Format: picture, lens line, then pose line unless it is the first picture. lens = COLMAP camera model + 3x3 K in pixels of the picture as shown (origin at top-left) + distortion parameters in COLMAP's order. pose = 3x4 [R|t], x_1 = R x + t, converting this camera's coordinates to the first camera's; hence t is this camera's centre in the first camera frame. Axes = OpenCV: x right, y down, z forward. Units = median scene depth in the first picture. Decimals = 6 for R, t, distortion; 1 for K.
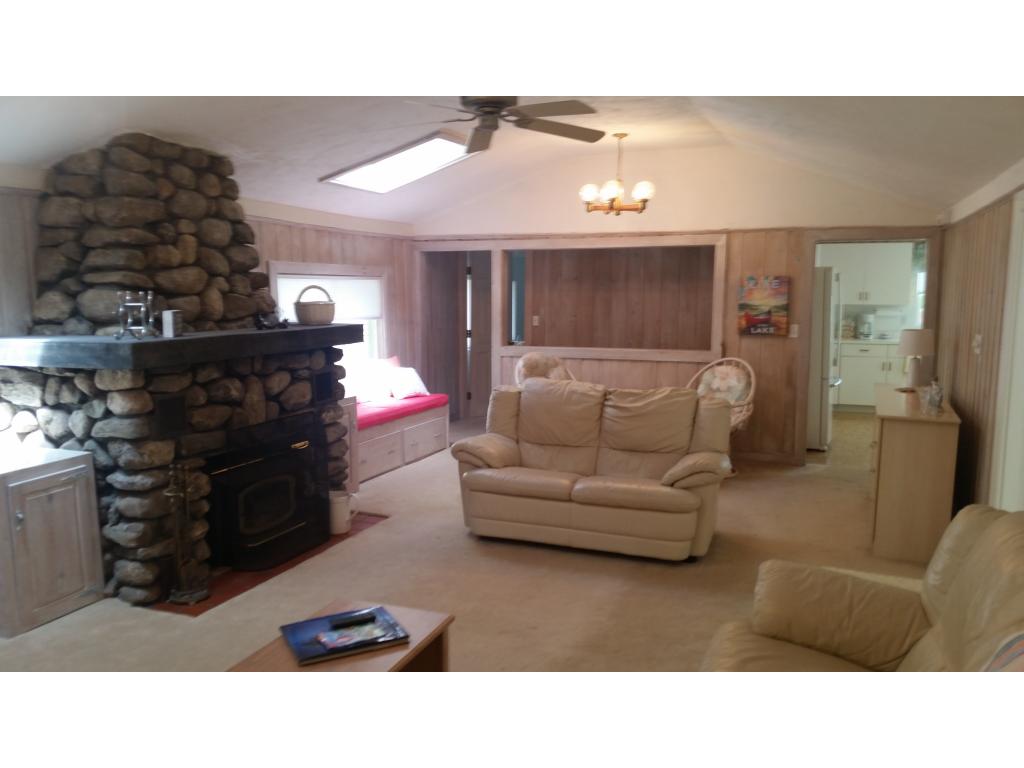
lens RADIAL K [[857.1, 0, 505.8], [0, 857.1, 385.5], [0, 0, 1]] dist [0.040334, -0.073458]
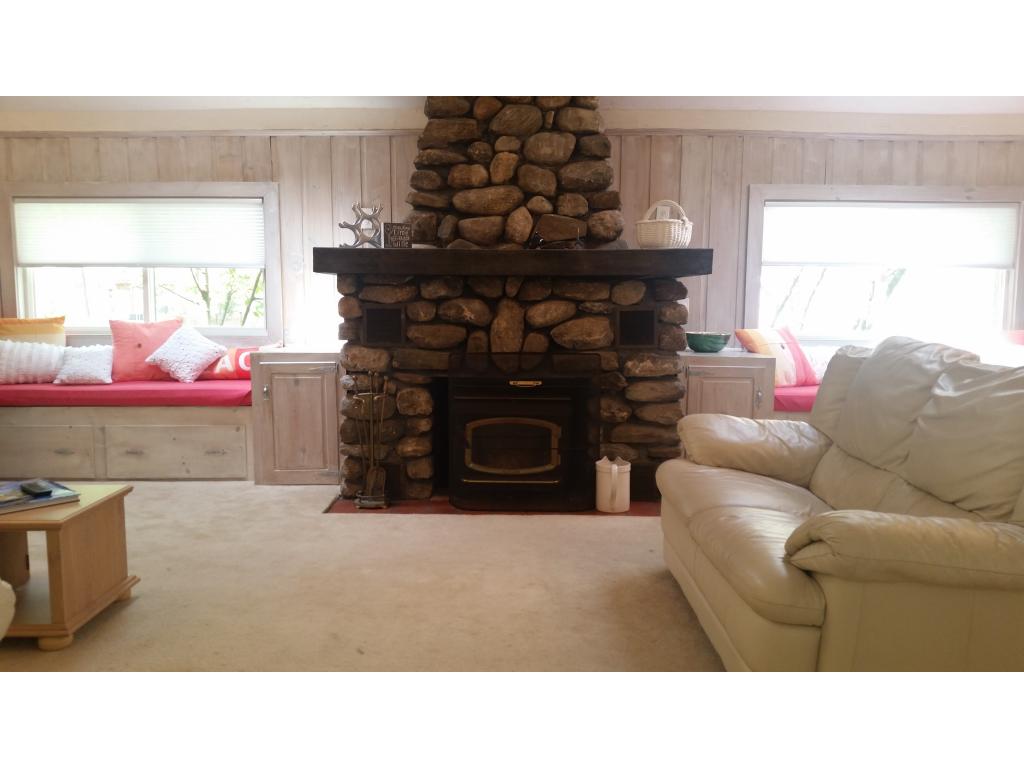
lens RADIAL K [[857.1, 0, 474.1], [0, 857.1, 389.9], [0, 0, 1]] dist [0.040334, -0.073458]
pose [[0.342145, 0.113975, -0.932709, 0.543862], [-0.119615, 0.989824, 0.077076, 0.016643], [0.932003, 0.085195, 0.352296, 0.662091]]
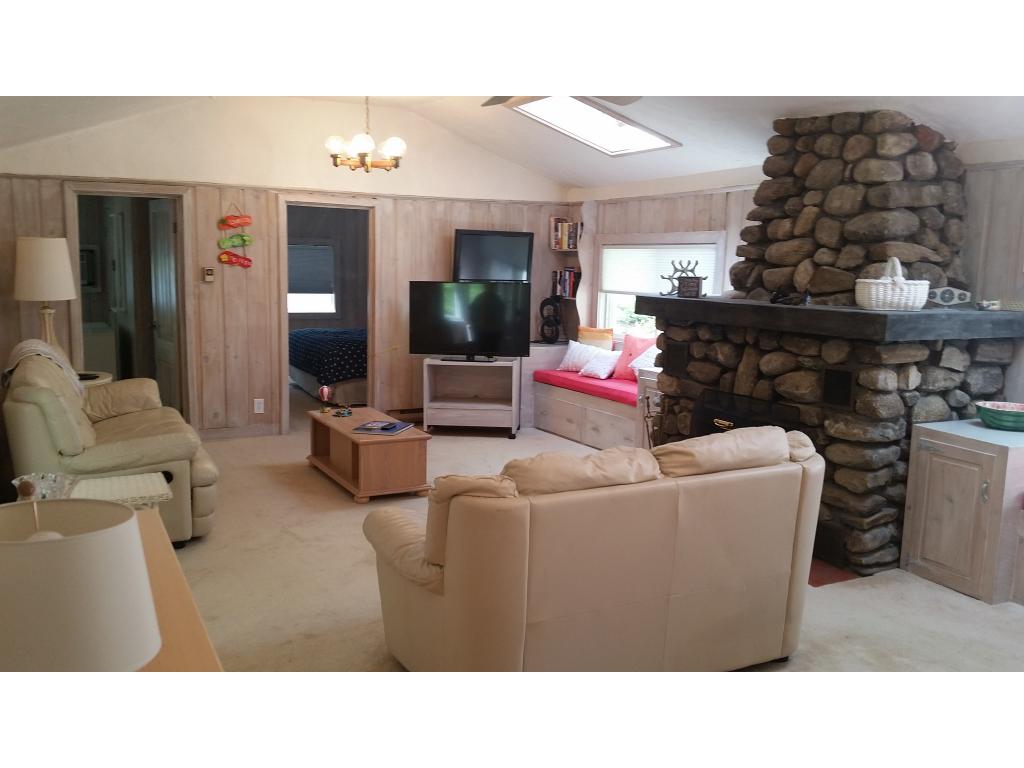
lens RADIAL K [[857.1, 0, 509.9], [0, 857.1, 389.2], [0, 0, 1]] dist [0.040334, -0.073458]
pose [[-0.644315, 0.101193, -0.758036, 0.641990], [-0.112571, 0.967860, 0.224887, -0.157092], [0.756430, 0.230231, -0.612216, 1.414969]]
